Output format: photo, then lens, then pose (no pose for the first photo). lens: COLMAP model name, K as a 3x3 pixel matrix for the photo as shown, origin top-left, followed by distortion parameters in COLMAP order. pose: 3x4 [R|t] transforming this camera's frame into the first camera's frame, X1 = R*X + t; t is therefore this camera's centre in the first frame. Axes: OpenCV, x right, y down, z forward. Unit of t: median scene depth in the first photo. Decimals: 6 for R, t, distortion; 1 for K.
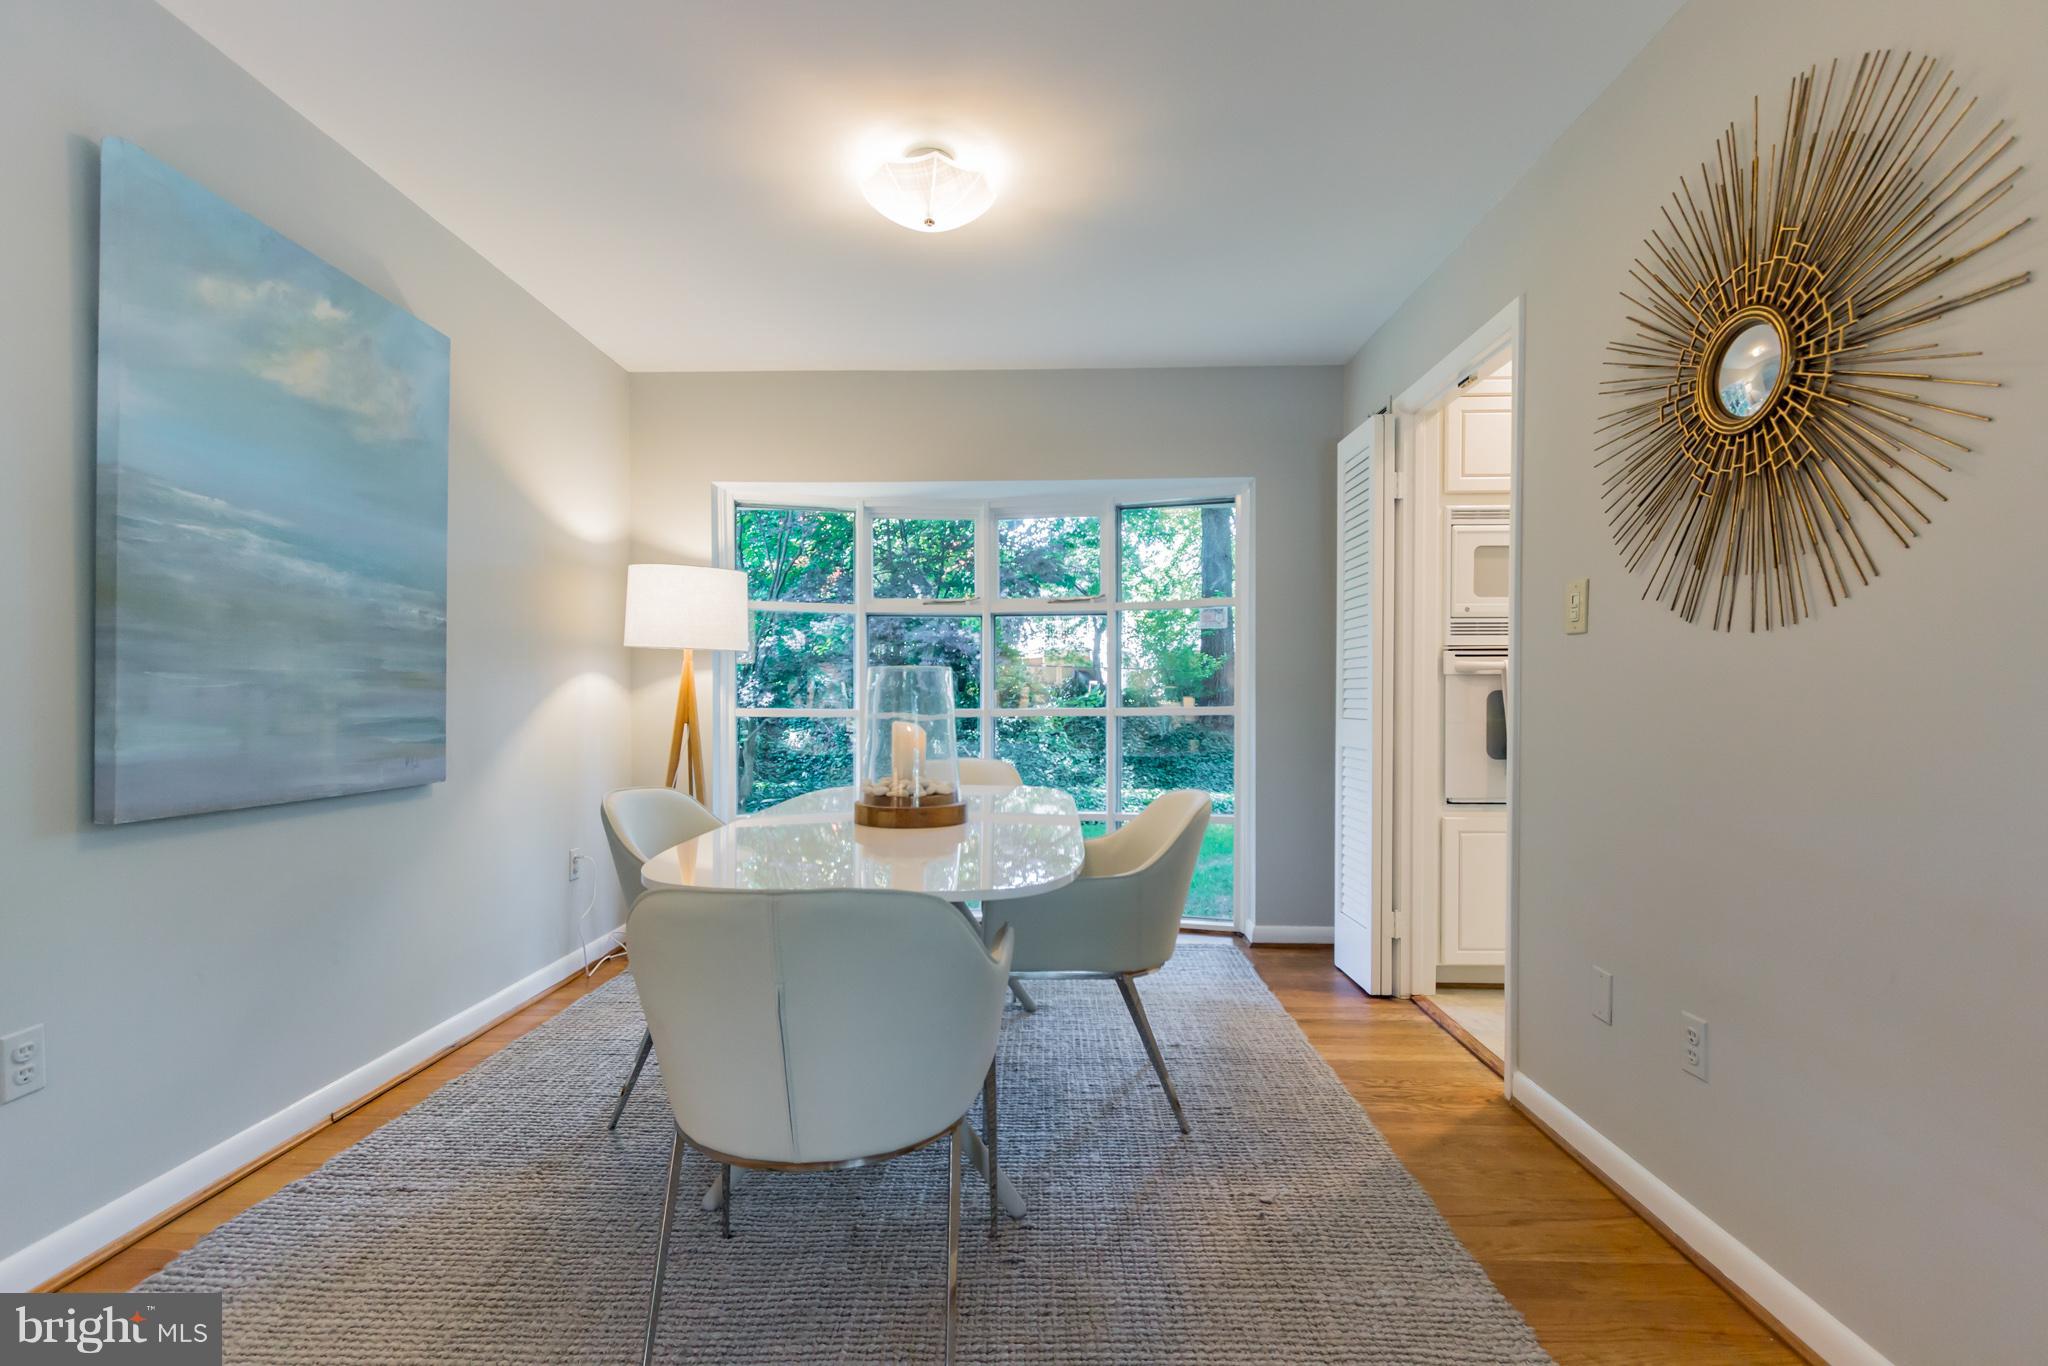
lens RADIAL K [[976.0, 0, 1044.5], [0, 976.0, 715.0], [0, 0, 1]] dist [0.000660, -0.000629]
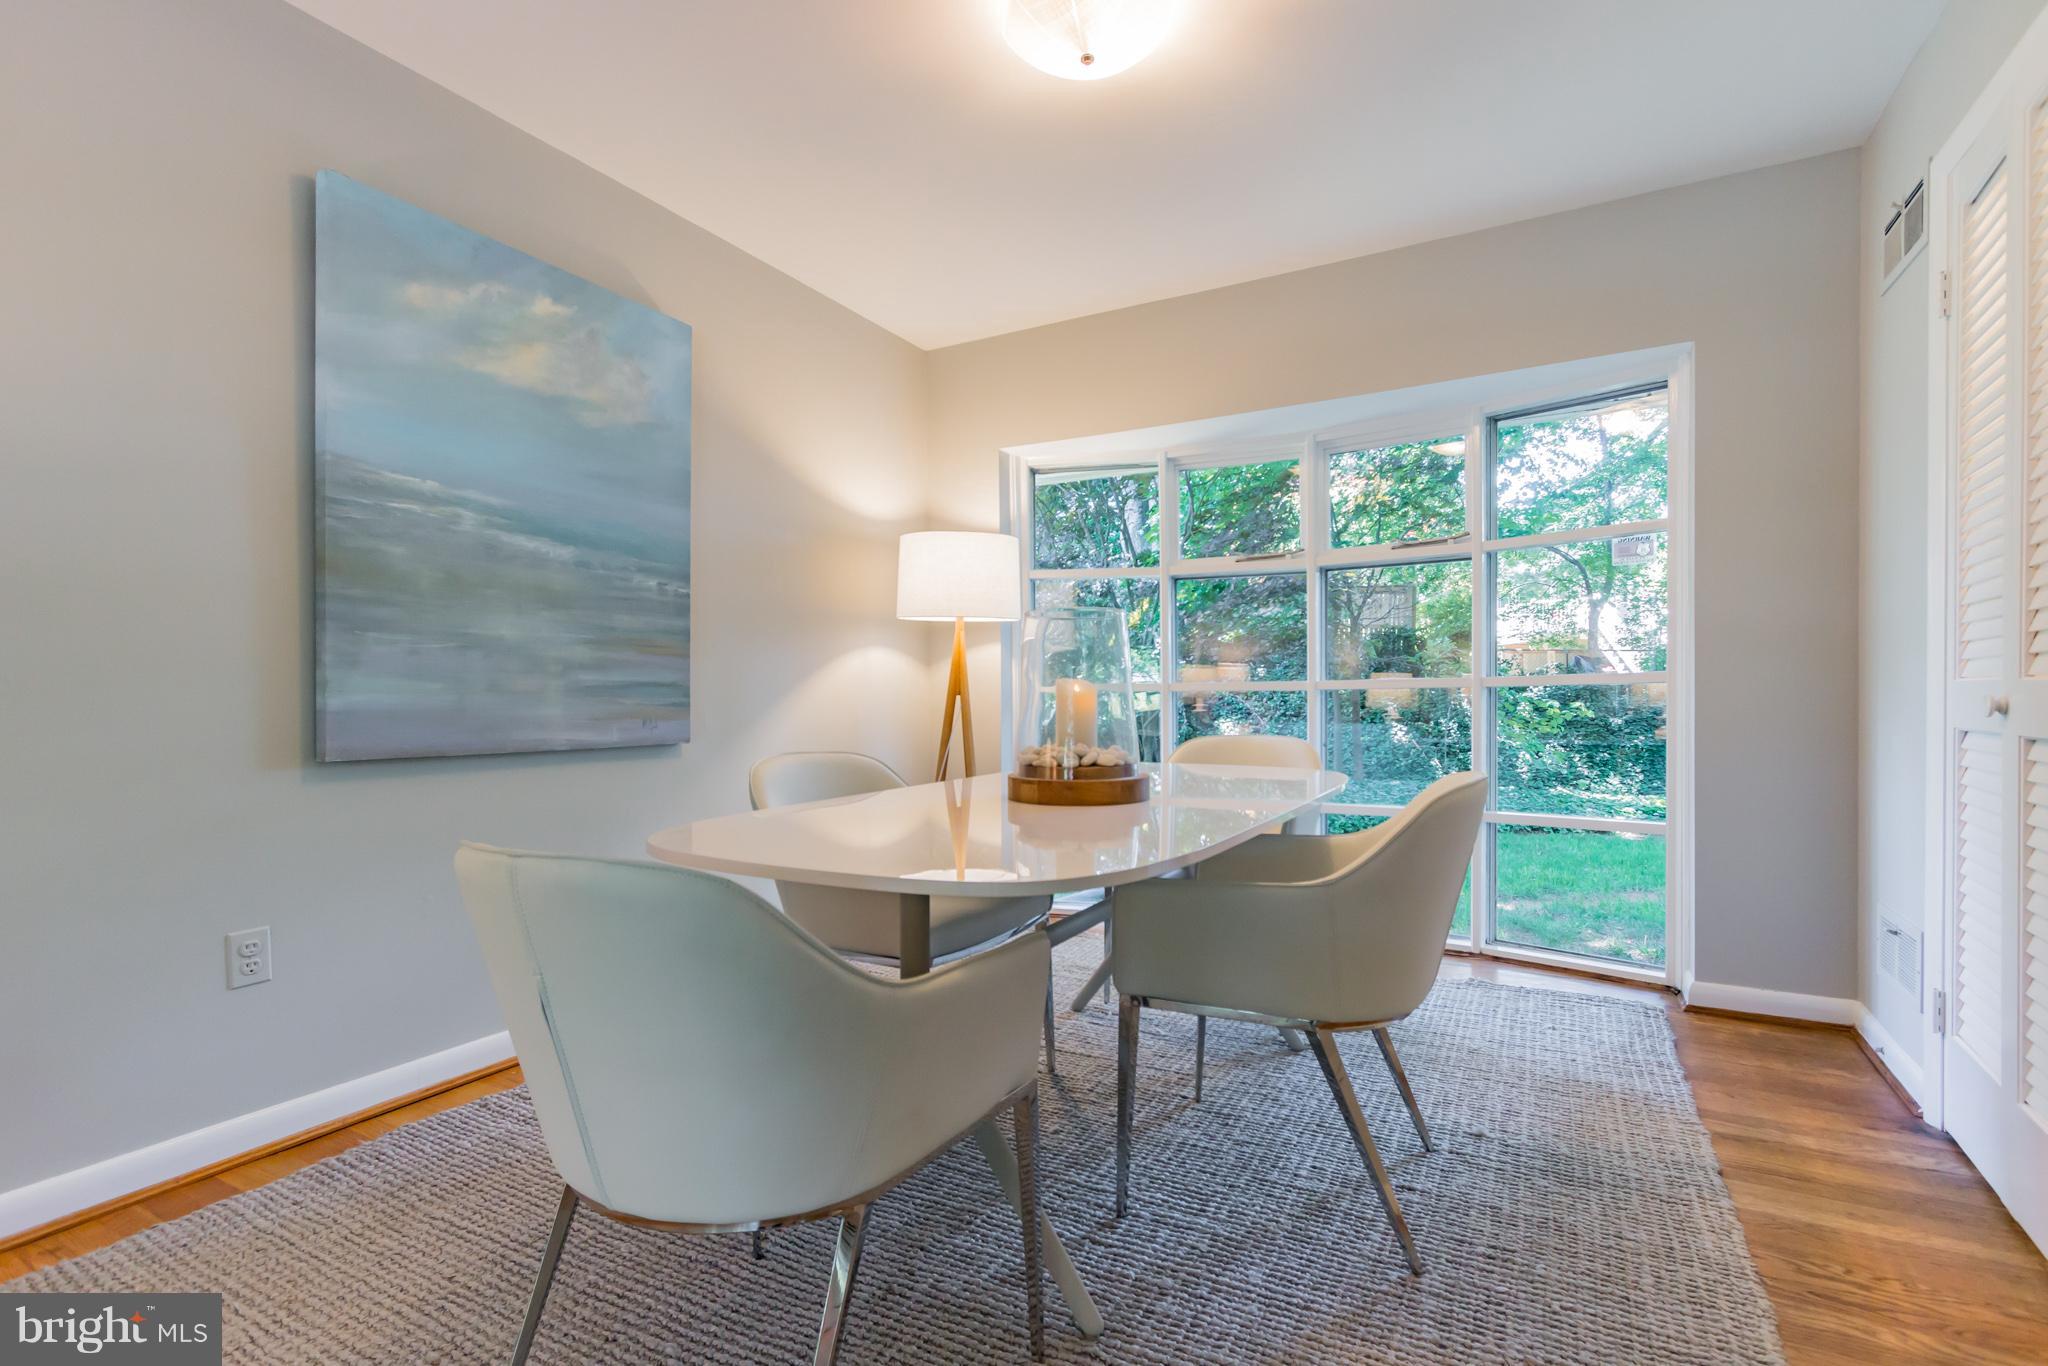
lens RADIAL K [[955.1, 0, 1021.2], [0, 955.1, 715.4], [0, 0, 1]] dist [0.003898, -0.001867]
pose [[0.872380, -0.000901, -0.488828, 0.231767], [0.002100, 0.999996, 0.001906, 0.039865], [0.488824, -0.002689, 0.872378, 0.291373]]
